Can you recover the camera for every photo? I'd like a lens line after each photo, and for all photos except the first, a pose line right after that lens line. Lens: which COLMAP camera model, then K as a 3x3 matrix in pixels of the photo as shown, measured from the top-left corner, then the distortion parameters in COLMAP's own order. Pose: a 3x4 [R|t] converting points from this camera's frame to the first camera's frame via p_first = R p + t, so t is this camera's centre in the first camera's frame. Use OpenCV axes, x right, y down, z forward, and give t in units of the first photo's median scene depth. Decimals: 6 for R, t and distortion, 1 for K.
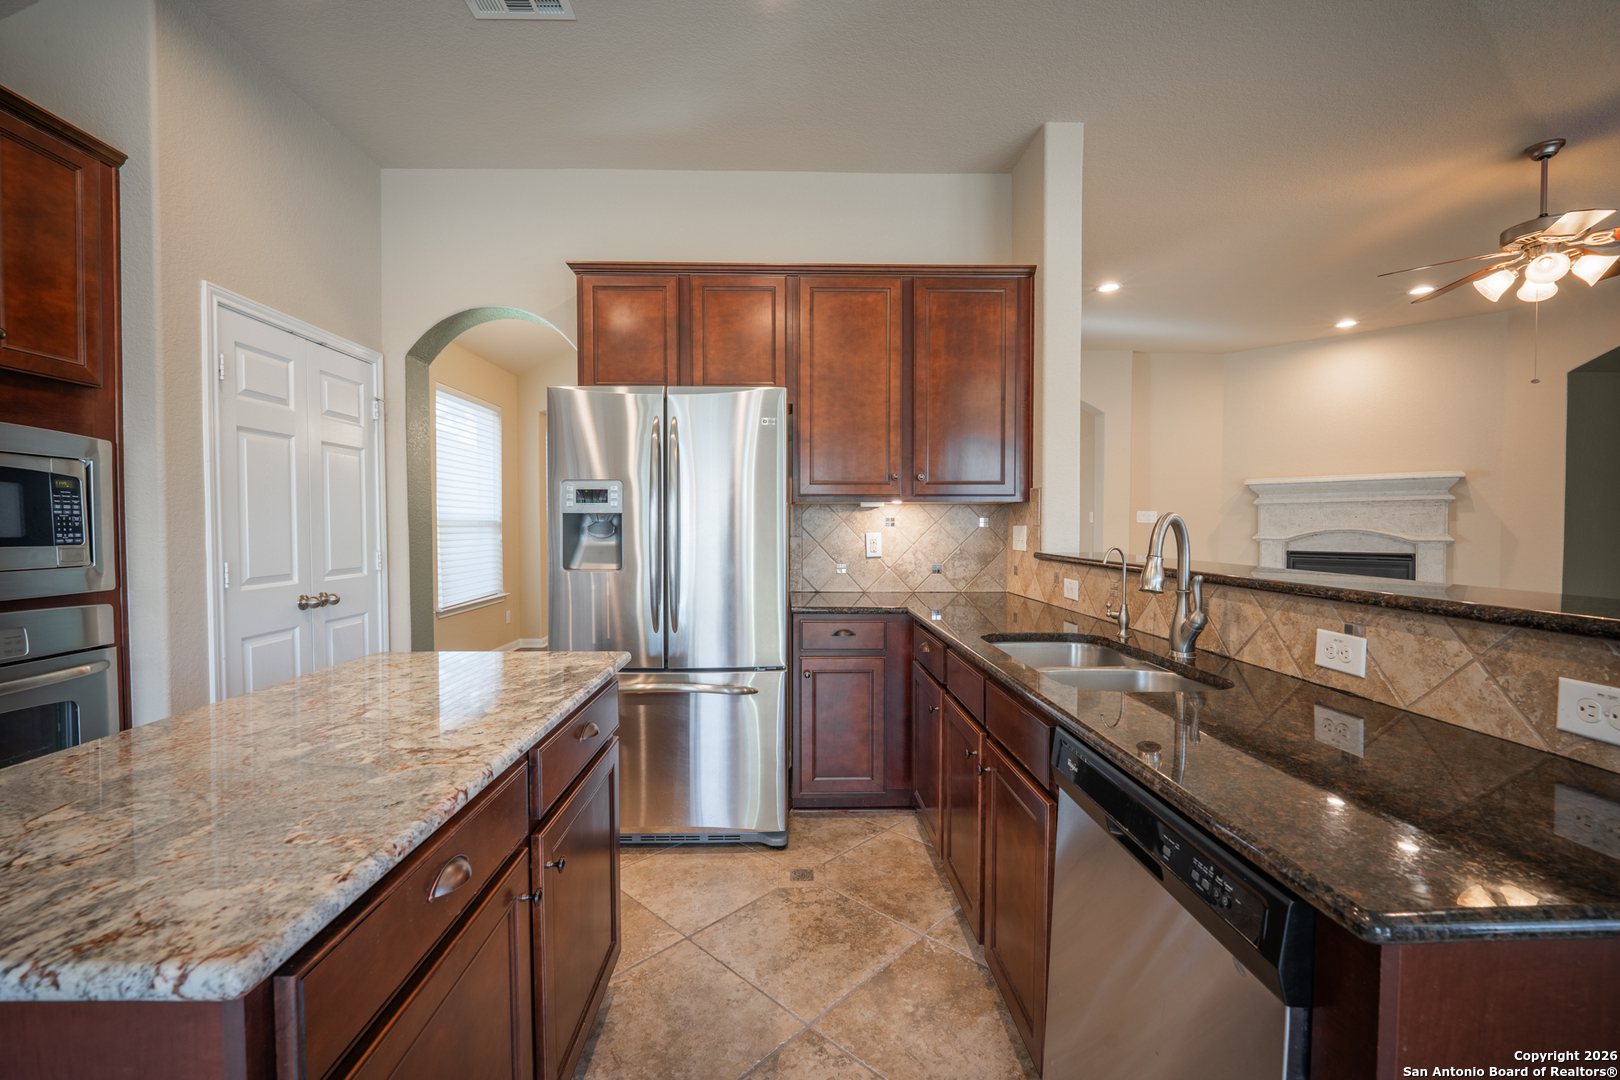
lens RADIAL K [[665.9, 0, 799.9], [0, 665.9, 540.9], [0, 0, 1]] dist [-0.007591, -0.002425]
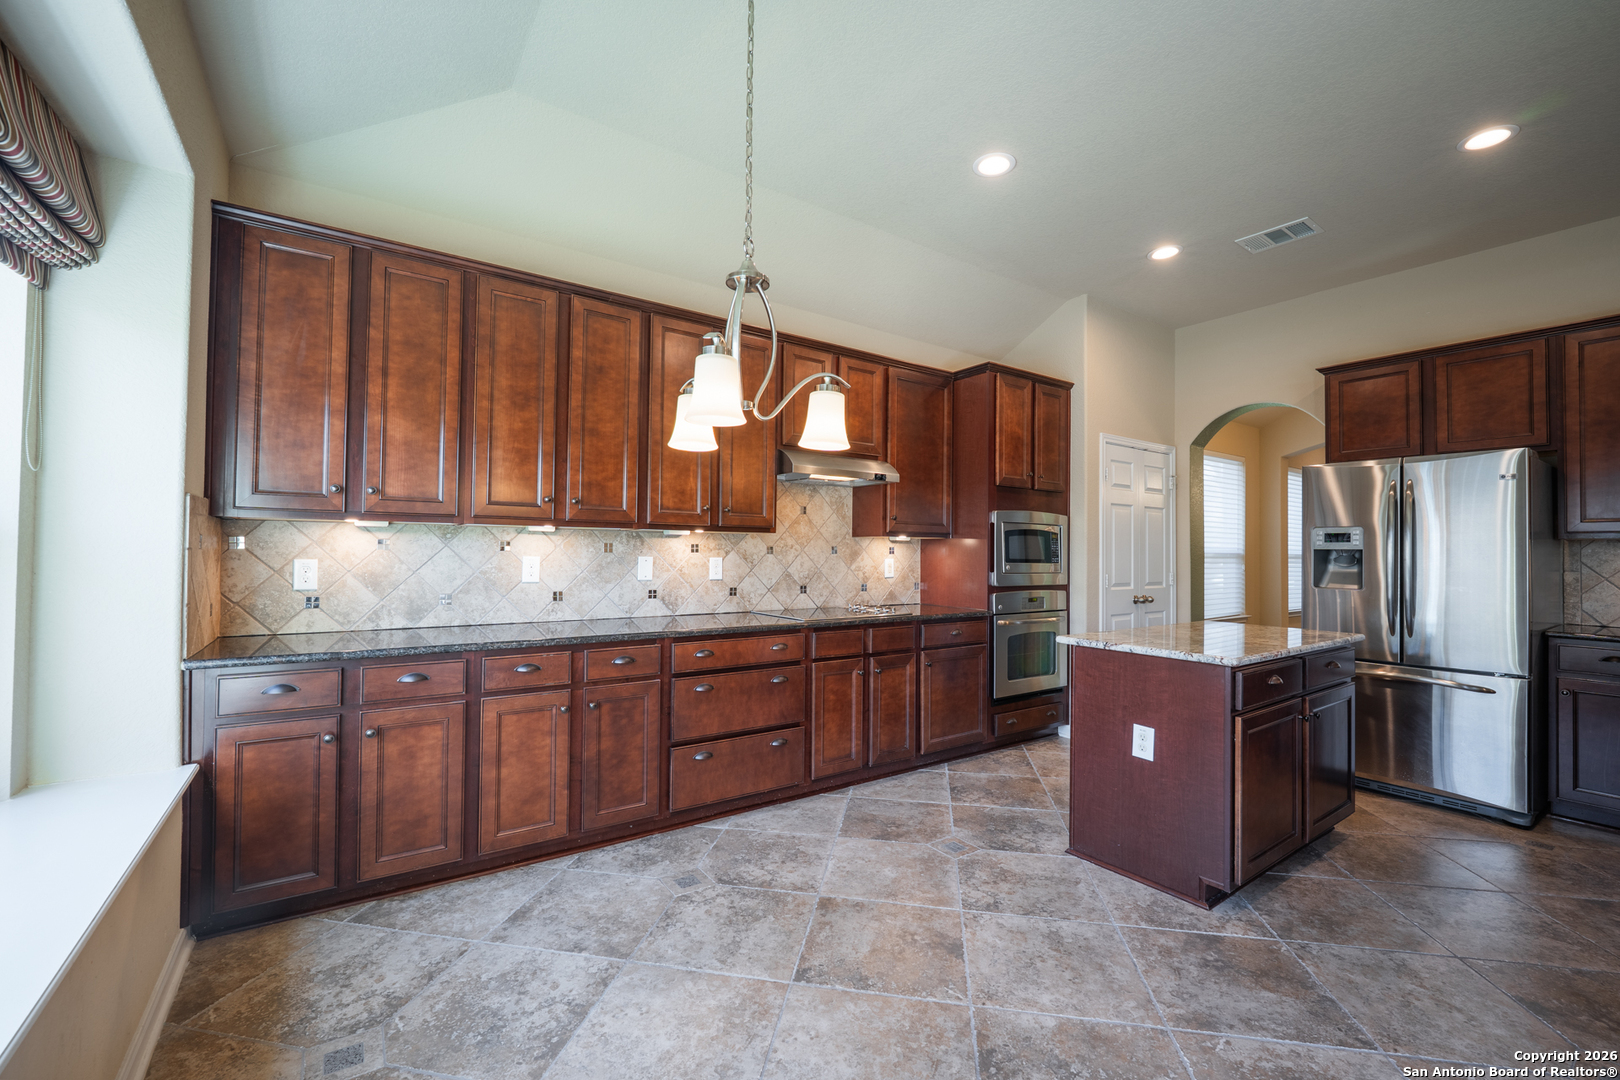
lens RADIAL K [[665.9, 0, 799.9], [0, 665.9, 540.9], [0, 0, 1]] dist [-0.007591, -0.002425]
pose [[0.552011, -0.007877, -0.833800, 0.238418], [-0.031393, 0.999050, -0.030222, 0.019972], [0.833246, 0.042858, 0.551239, -0.753597]]
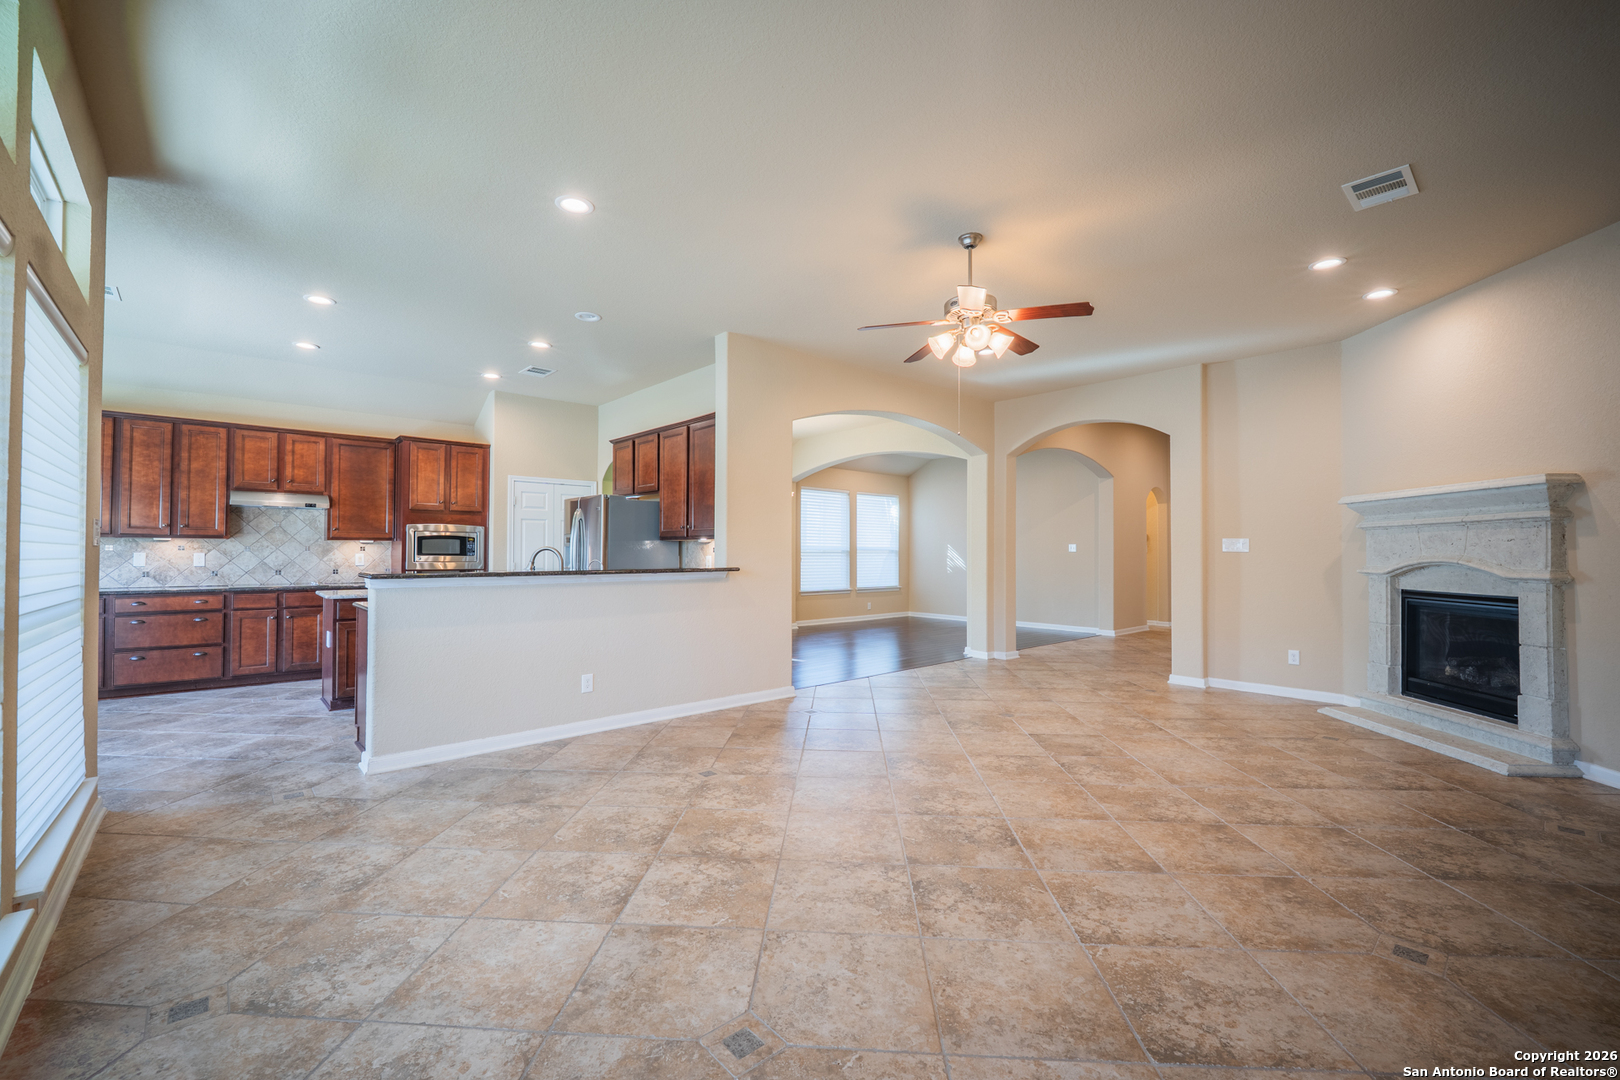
lens RADIAL K [[665.9, 0, 799.9], [0, 665.9, 540.9], [0, 0, 1]] dist [-0.007591, -0.002425]
pose [[0.648040, -0.009970, -0.761541, 2.195680], [-0.023255, 0.999189, -0.032870, 0.001440], [0.761251, 0.039011, 0.647283, -0.010441]]
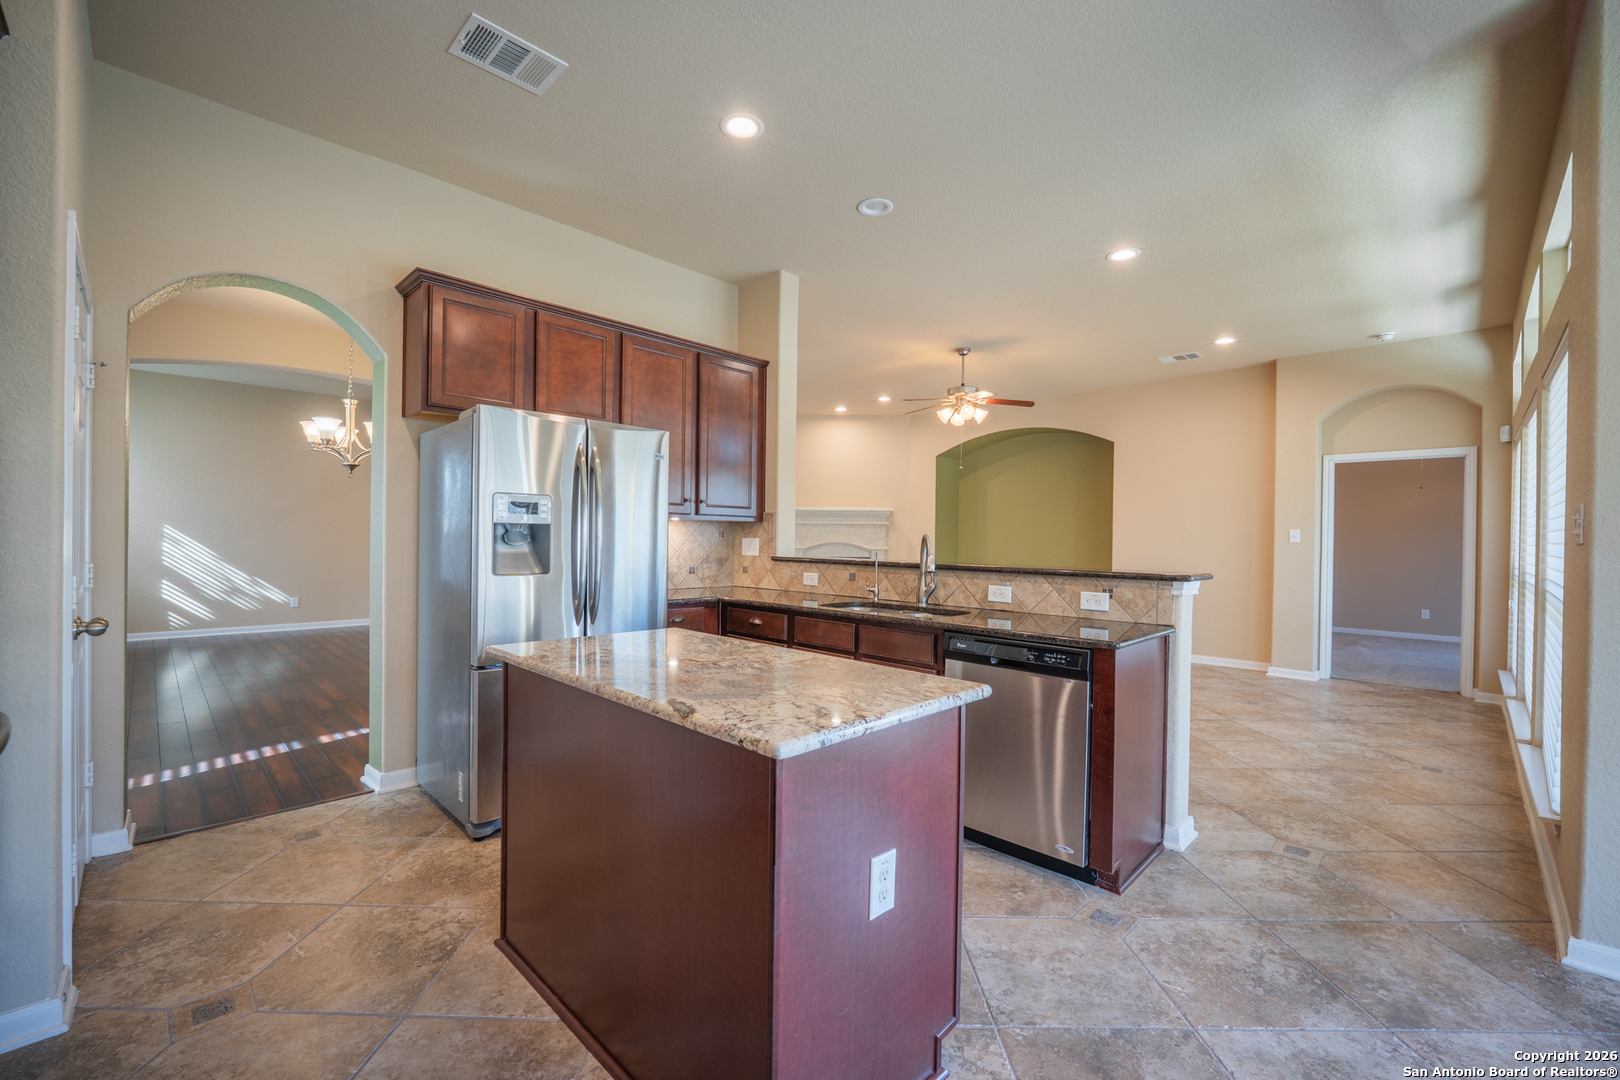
lens RADIAL K [[665.9, 0, 799.9], [0, 665.9, 540.9], [0, 0, 1]] dist [-0.007591, -0.002425]
pose [[0.722297, 0.008431, 0.691532, -0.716535], [0.002616, 0.999885, -0.014923, 0.005626], [-0.691579, 0.012588, 0.722192, -0.123462]]
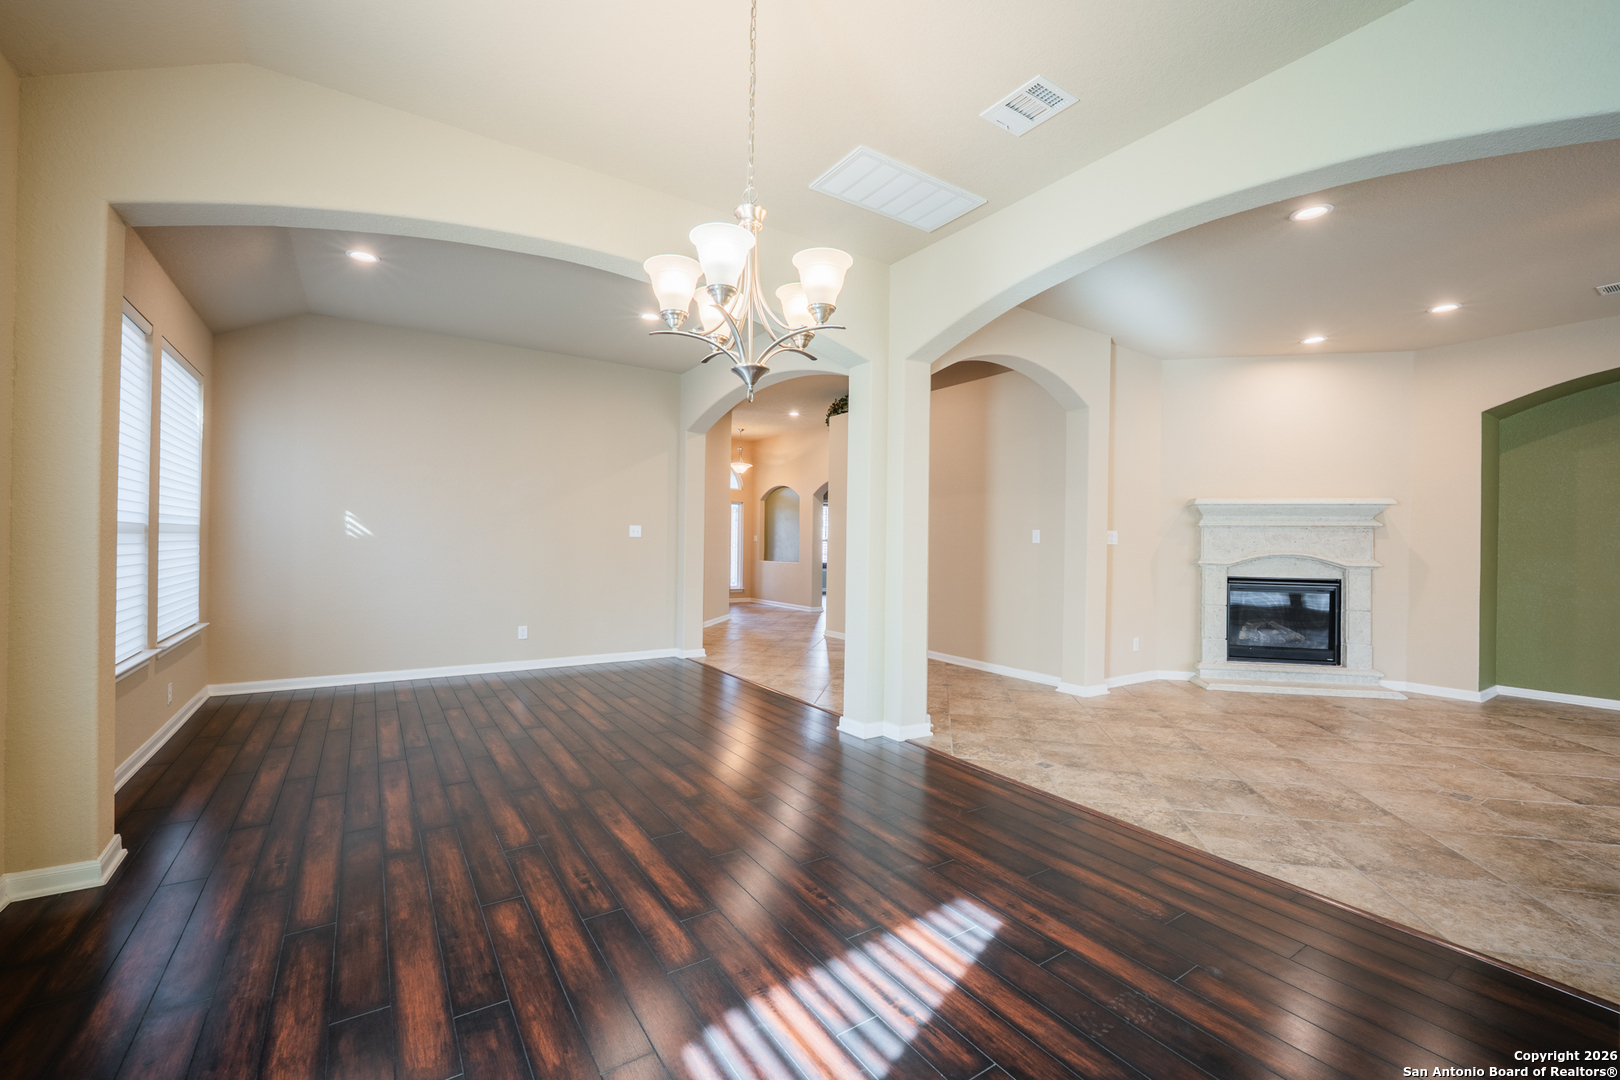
lens RADIAL K [[665.9, 0, 799.9], [0, 665.9, 540.9], [0, 0, 1]] dist [-0.007591, -0.002425]
pose [[0.848685, 0.013012, 0.528739, -0.692566], [-0.002352, 0.999780, -0.020829, -0.036157], [-0.528894, 0.016433, 0.848529, 1.323505]]
